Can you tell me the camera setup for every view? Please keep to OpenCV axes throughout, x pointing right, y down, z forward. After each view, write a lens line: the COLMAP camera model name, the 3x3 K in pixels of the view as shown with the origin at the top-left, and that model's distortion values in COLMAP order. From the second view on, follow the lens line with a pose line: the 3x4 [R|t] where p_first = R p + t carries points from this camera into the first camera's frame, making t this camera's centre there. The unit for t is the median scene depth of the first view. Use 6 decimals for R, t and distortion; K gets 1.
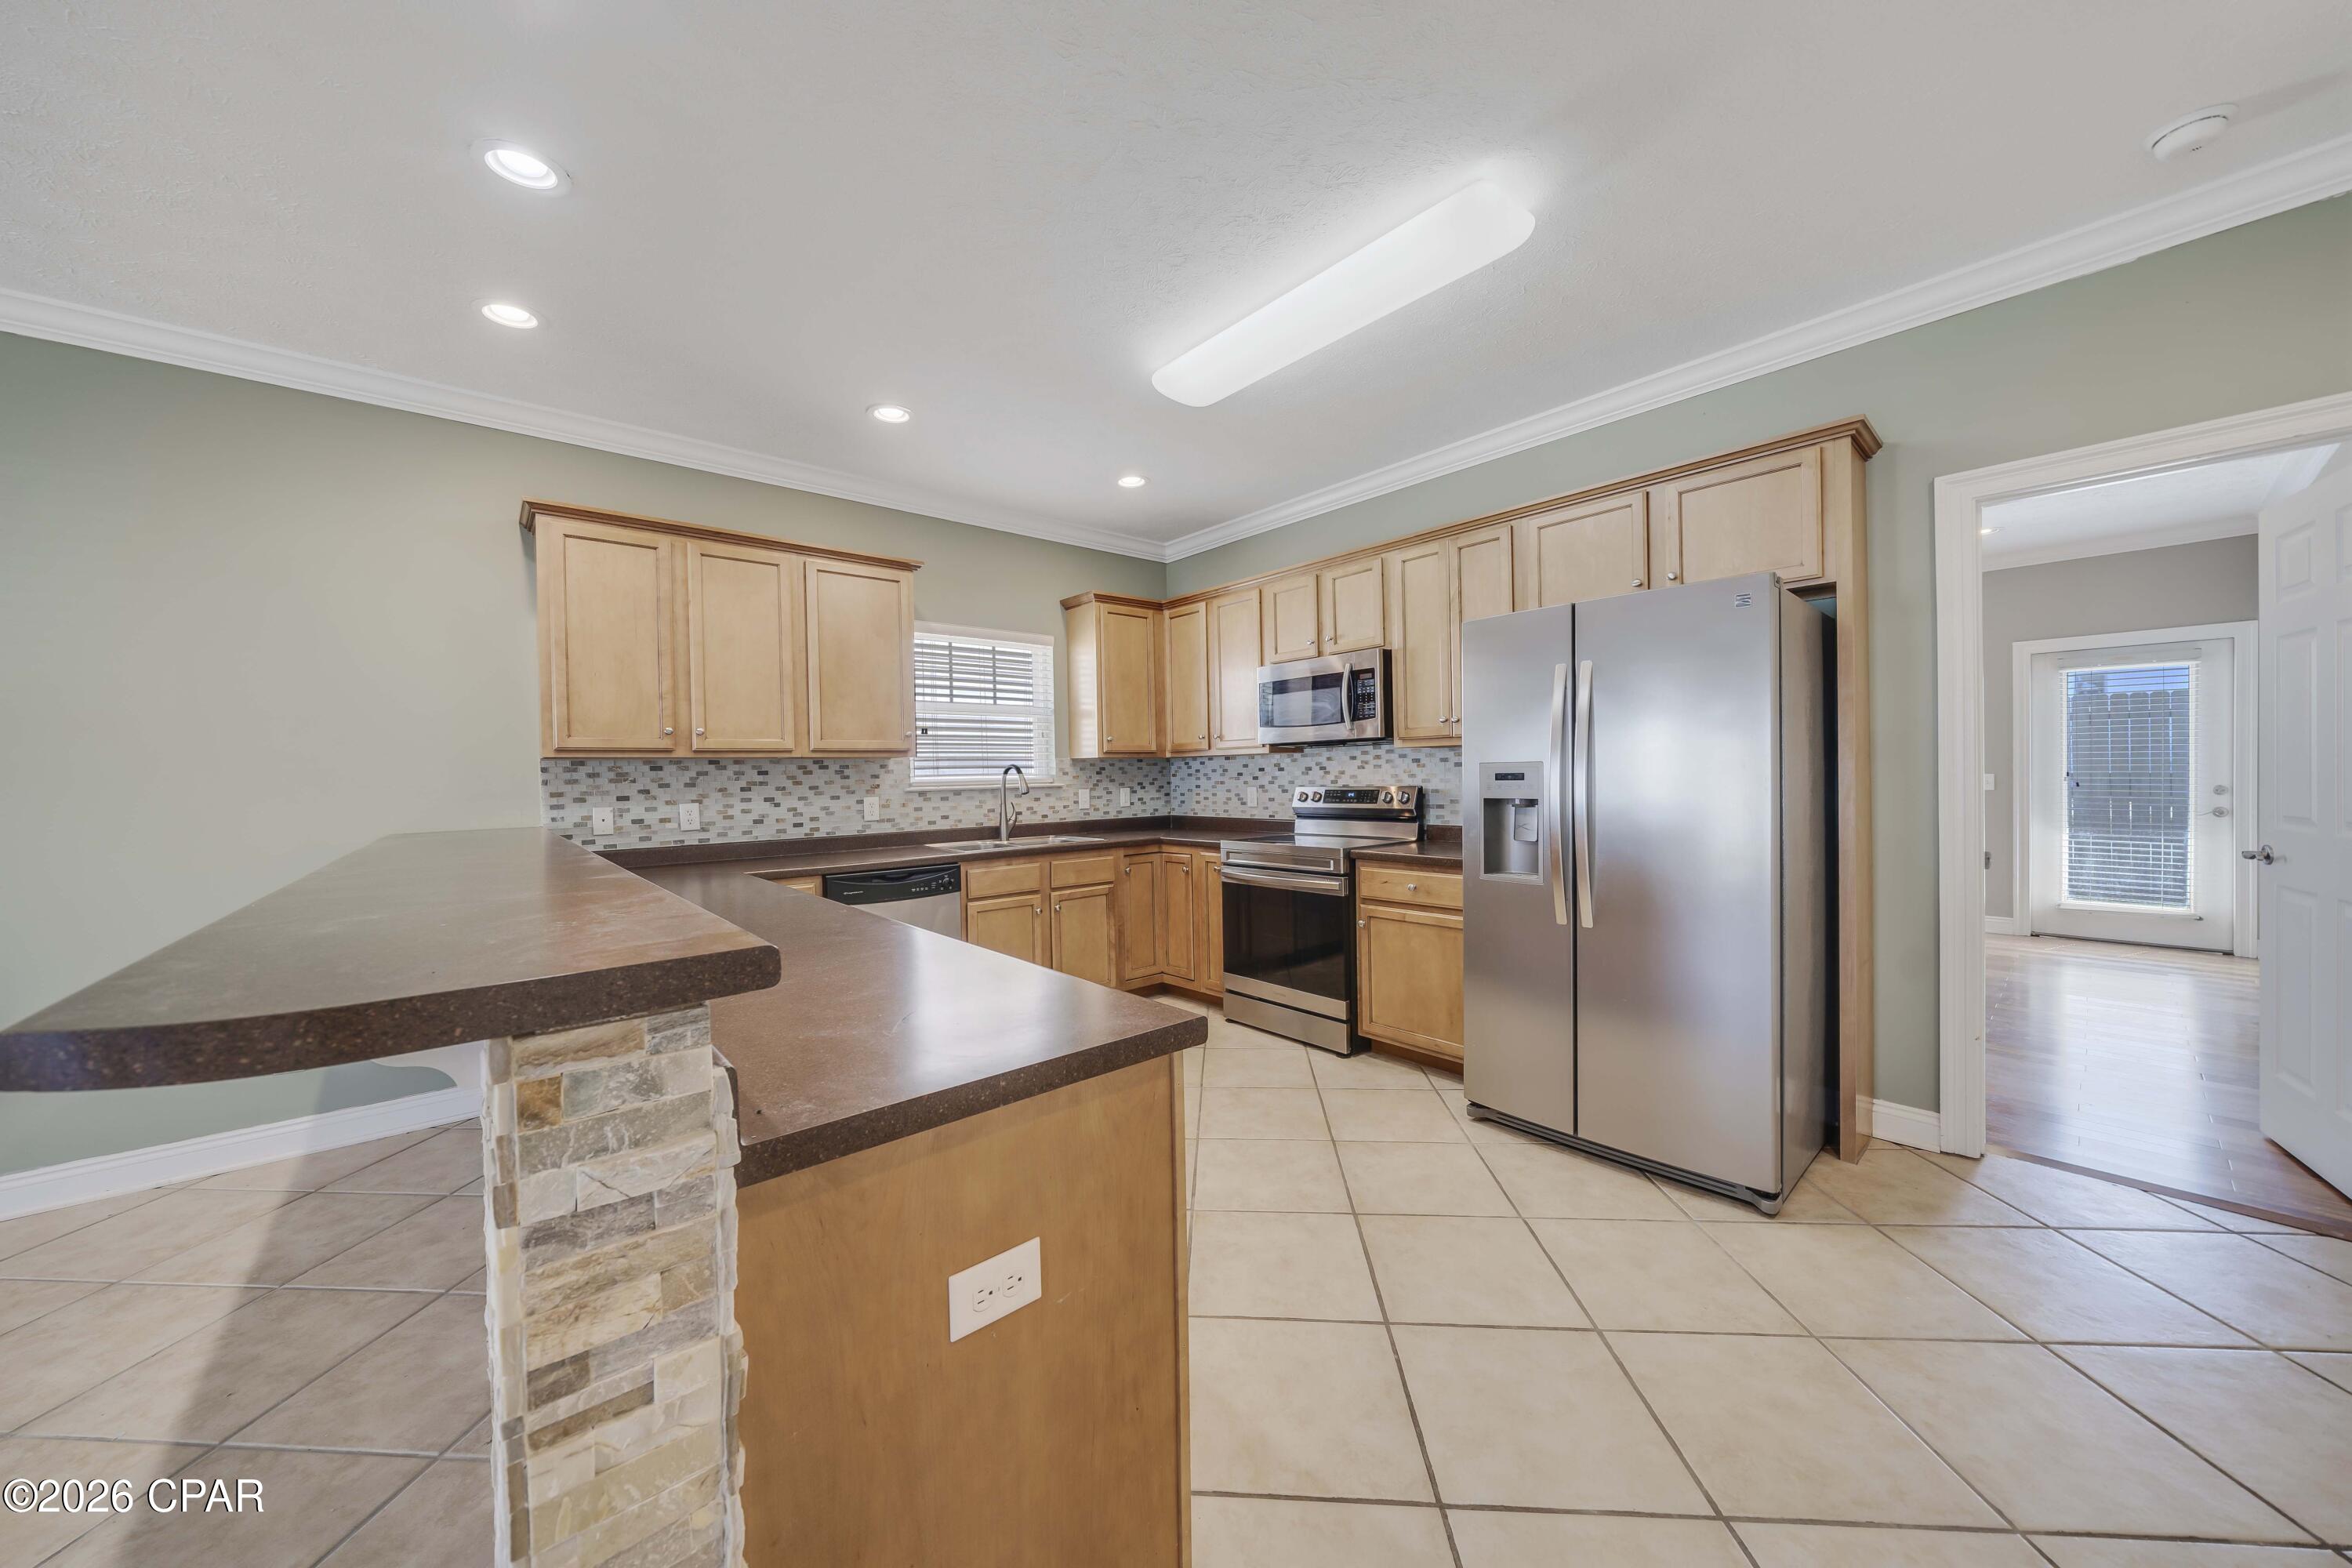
lens RADIAL K [[808.9, 0, 1163.7], [0, 808.9, 781.5], [0, 0, 1]] dist [-0.007242, -0.000055]
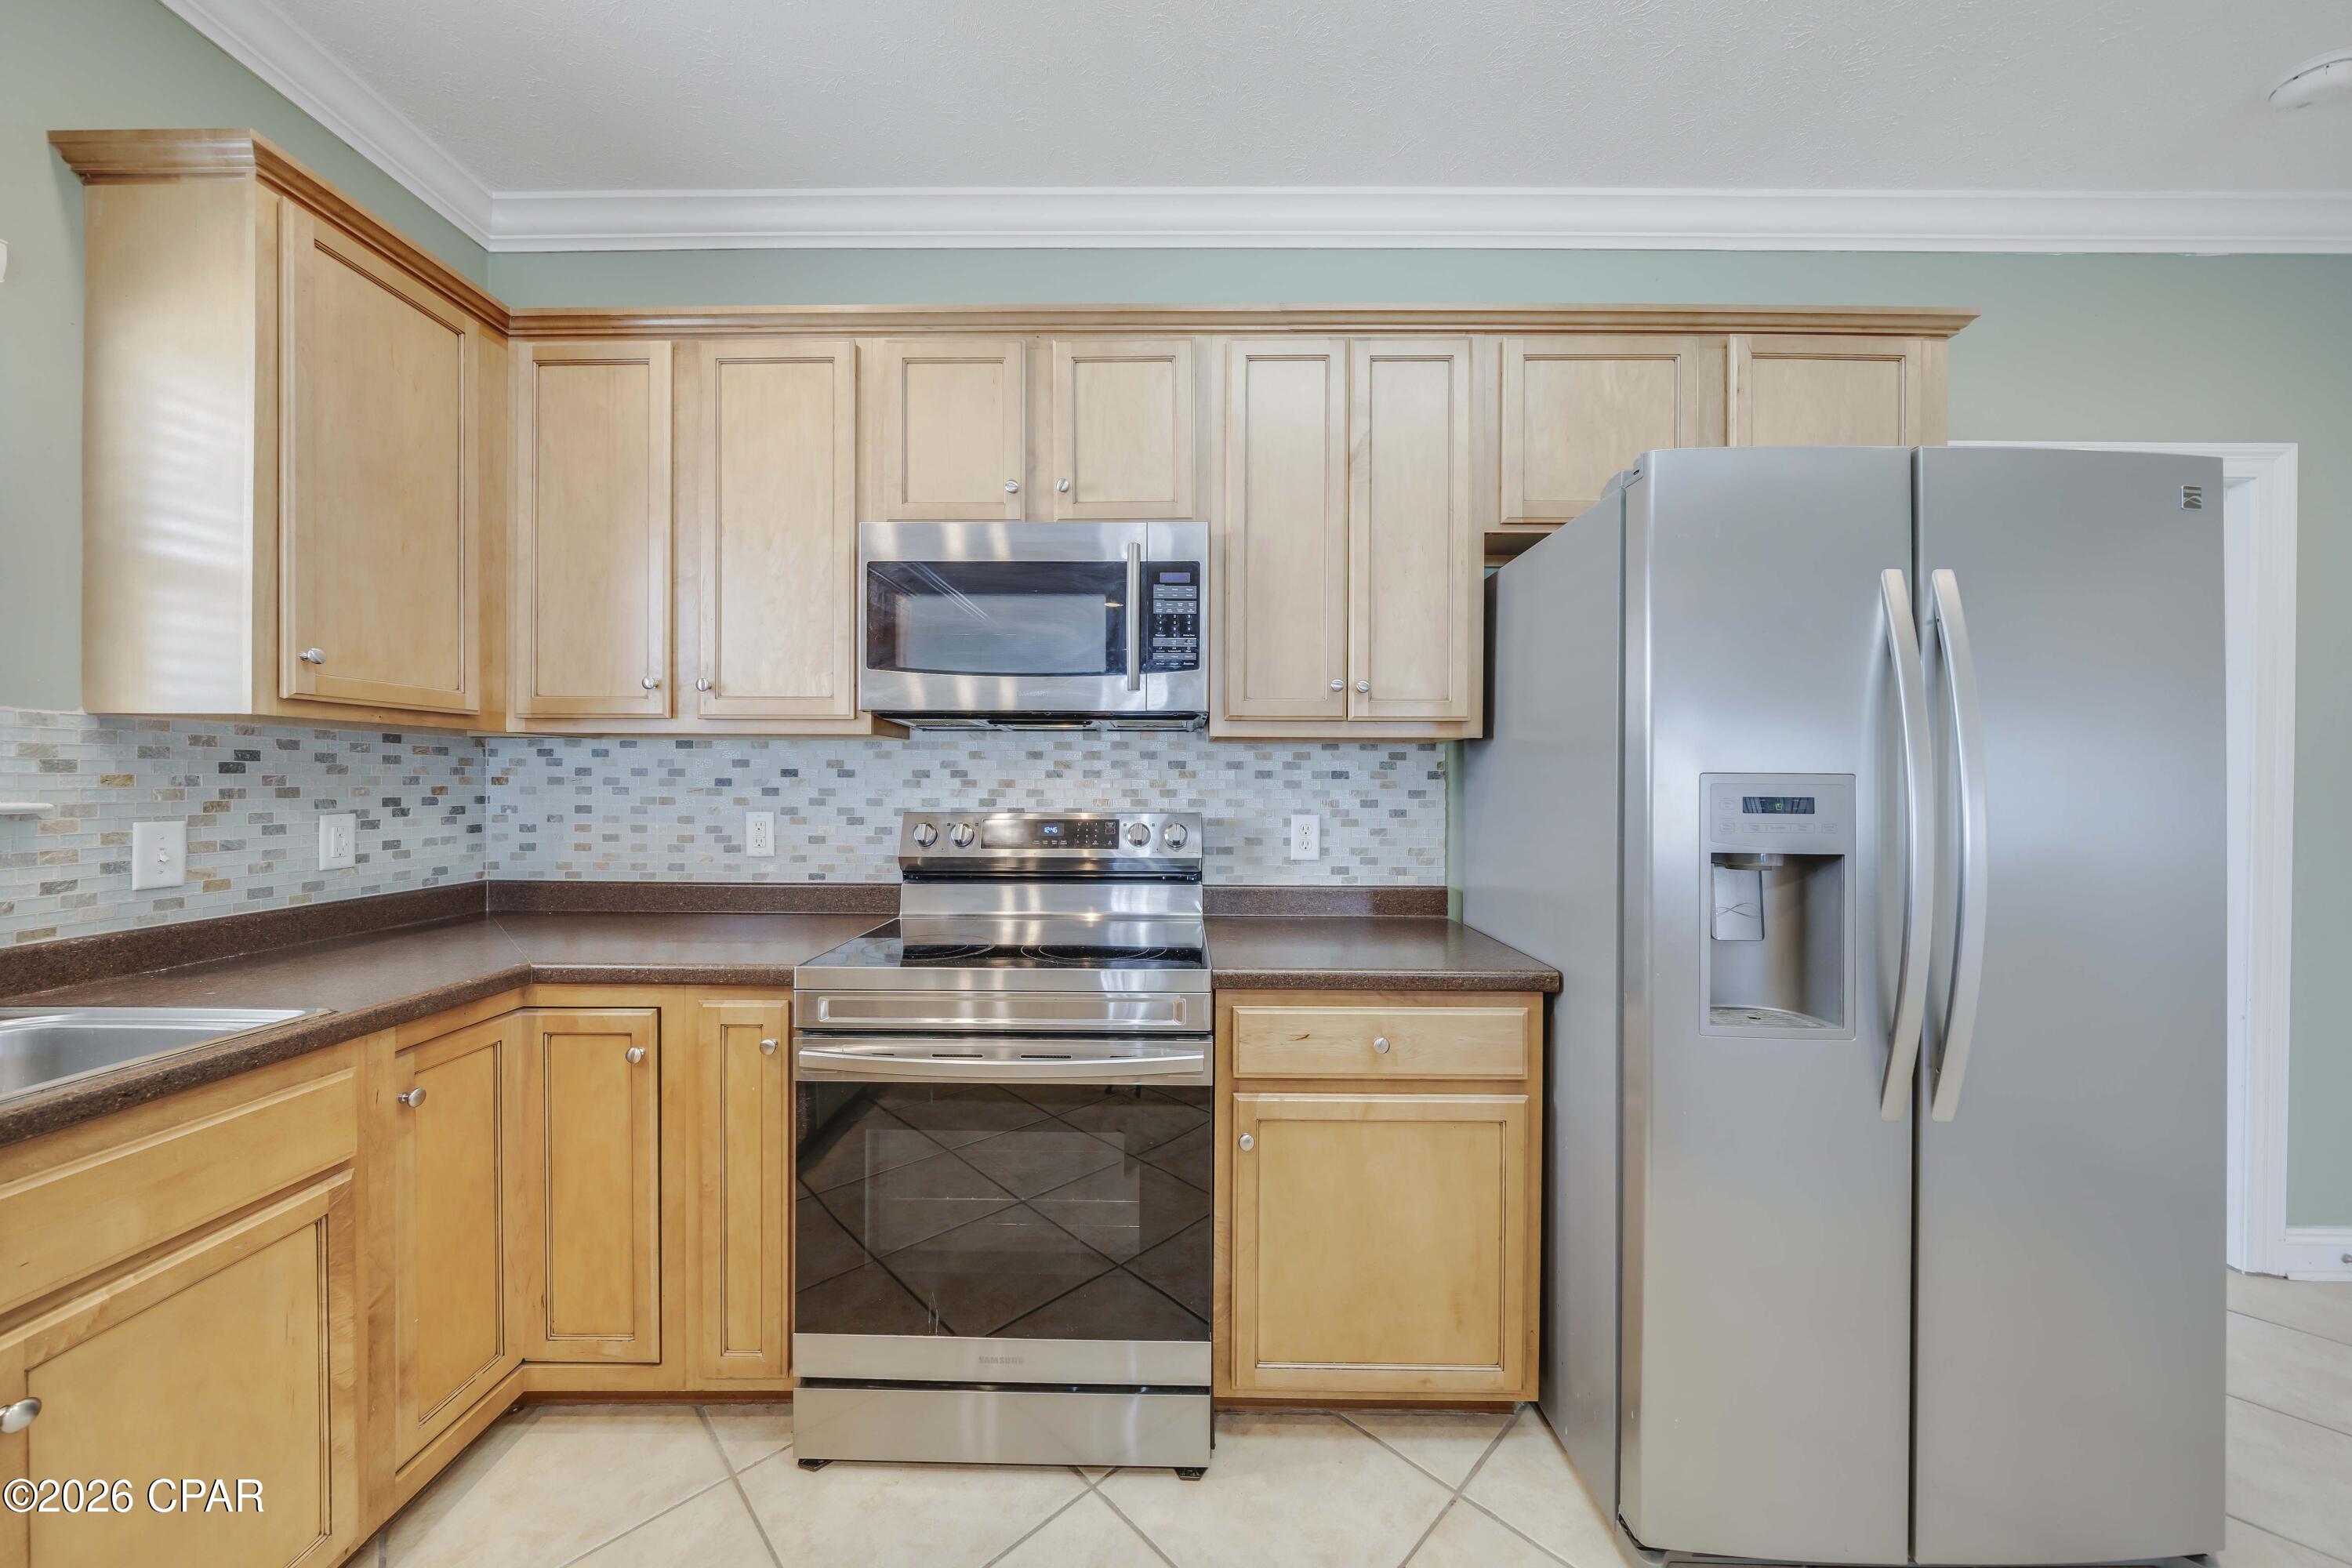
lens RADIAL K [[808.9, 0, 1163.7], [0, 808.9, 781.5], [0, 0, 1]] dist [-0.007242, -0.000055]
pose [[0.660480, 0.021989, 0.750522, -0.094115], [-0.011816, 0.999752, -0.018893, -0.004749], [-0.750751, 0.003610, 0.660576, 0.663494]]
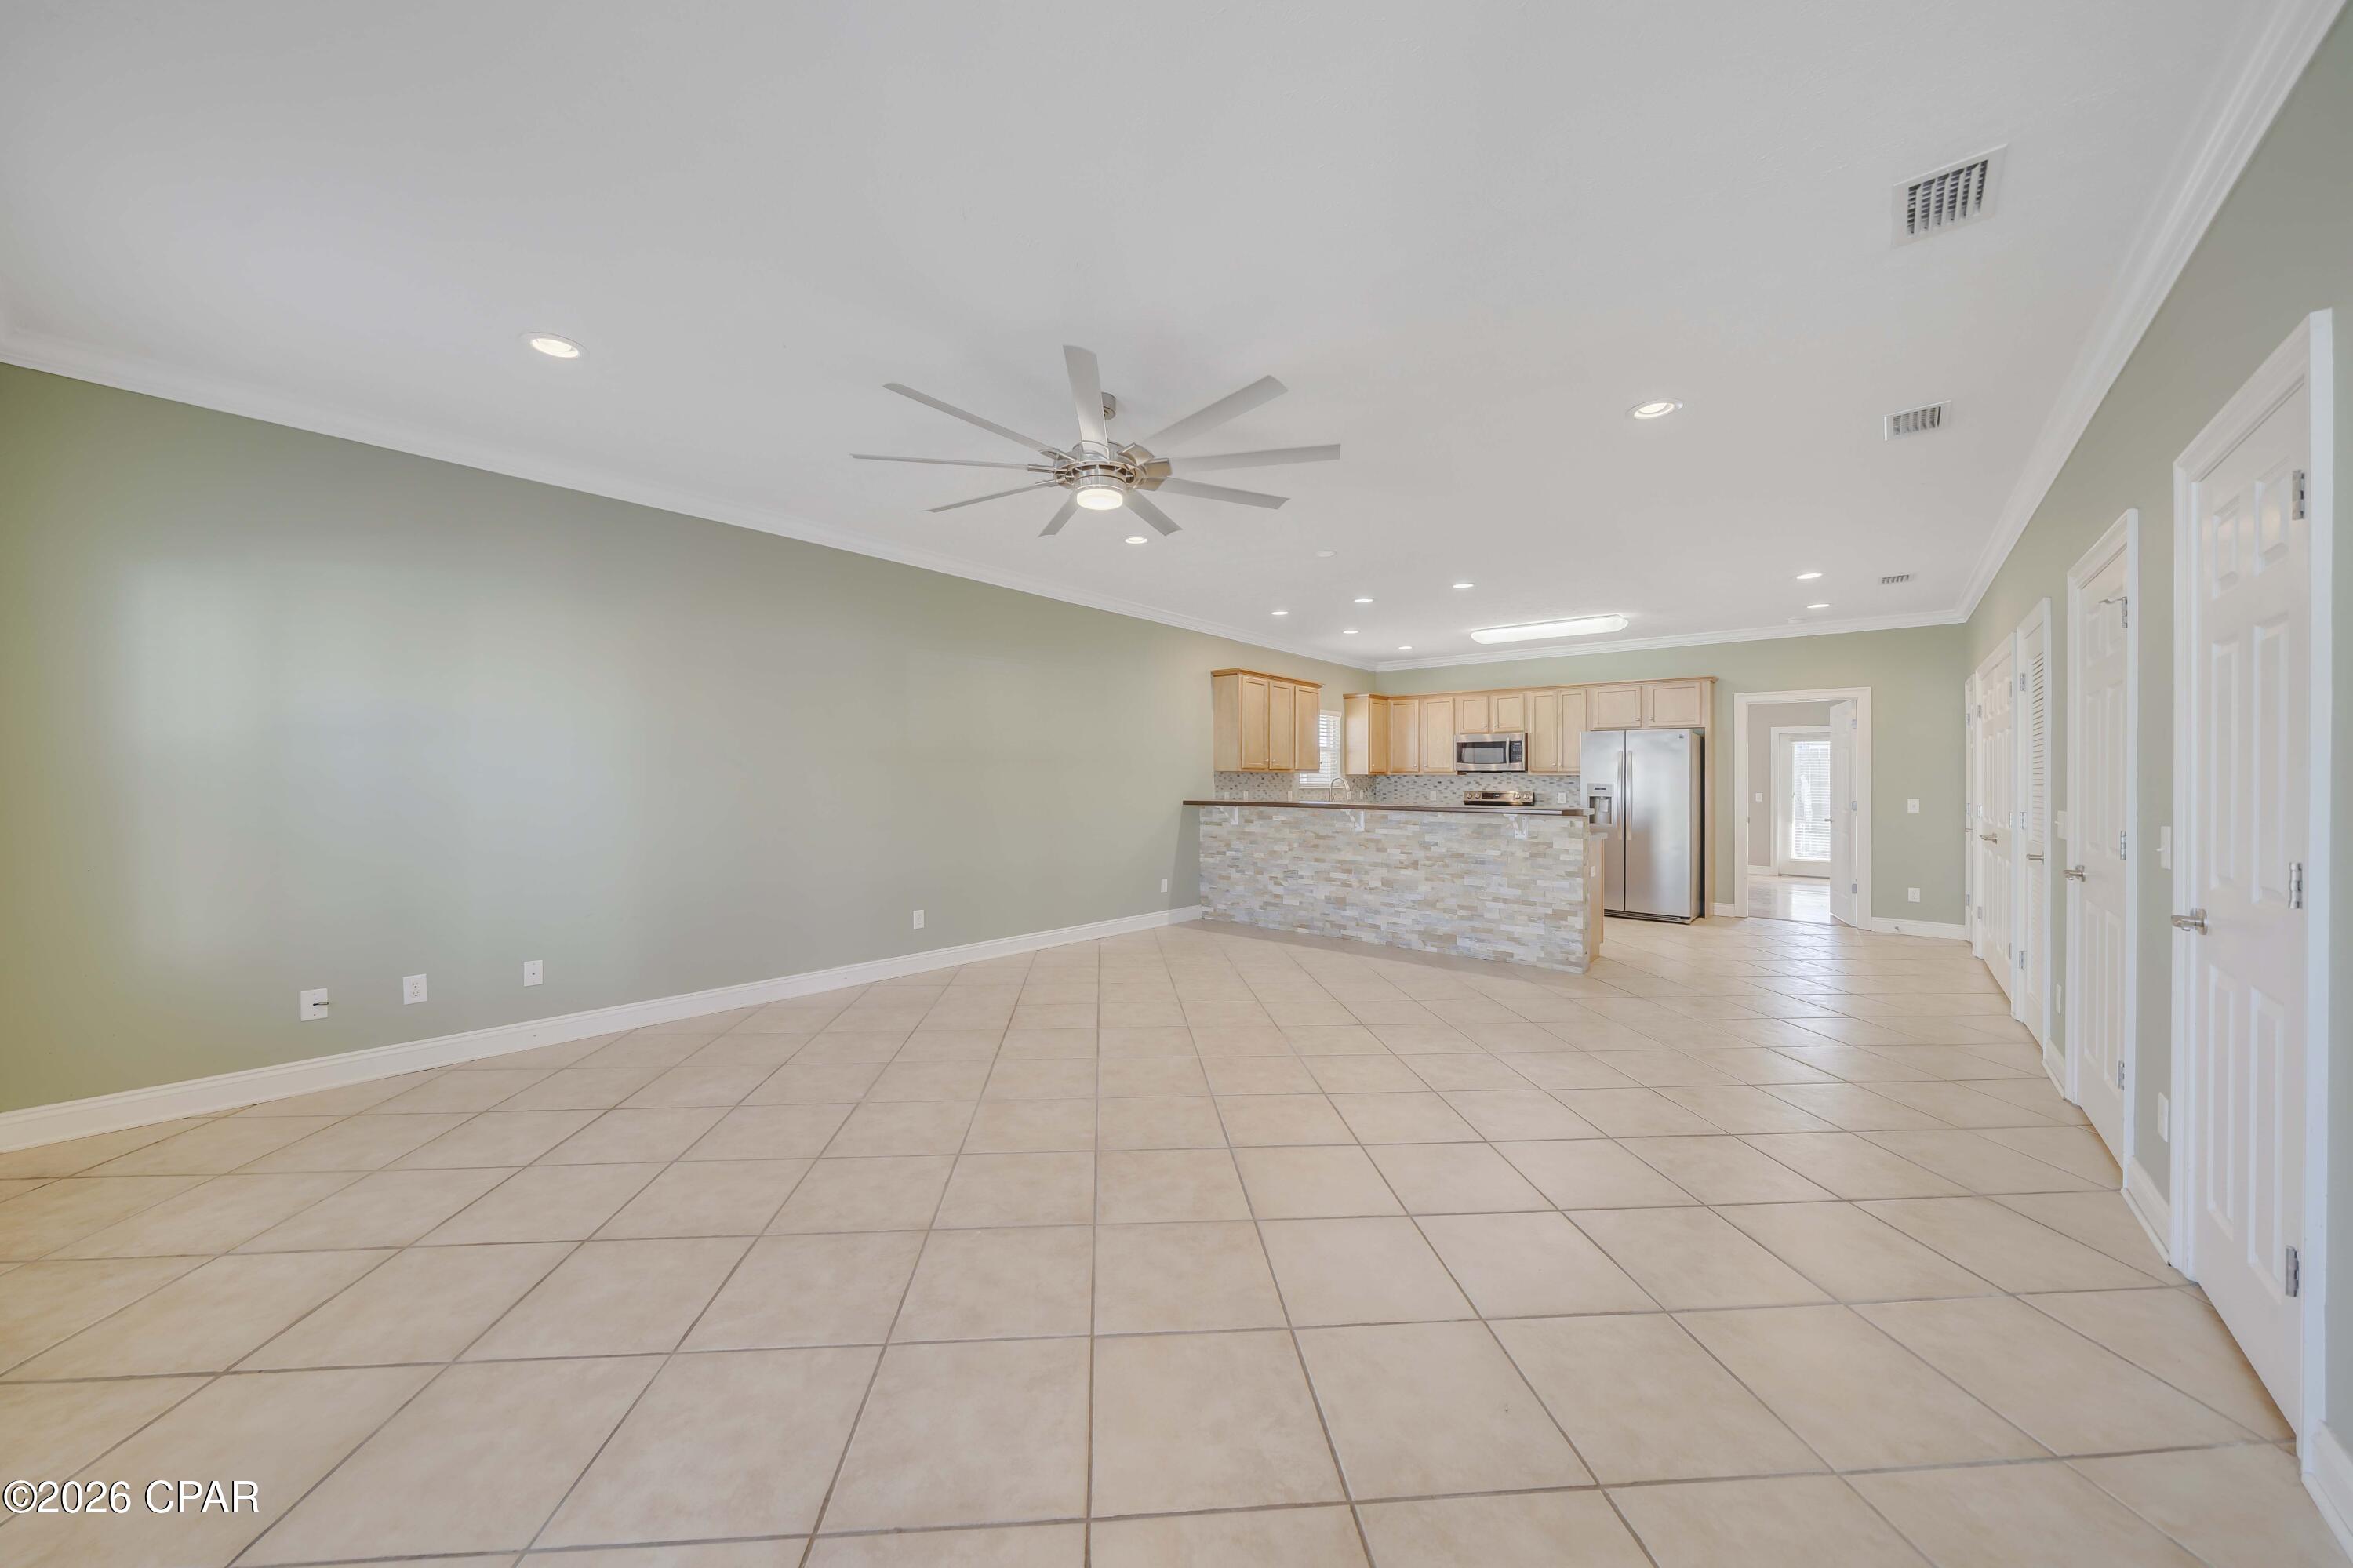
lens RADIAL K [[820.3, 0, 1159.4], [0, 820.3, 779.6], [0, 0, 1]] dist [-0.006439, -0.000007]
pose [[0.989593, 0.025772, 0.141565, -1.044448], [-0.024270, 0.999629, -0.012329, 0.024748], [-0.141830, 0.008765, 0.989852, -1.127097]]
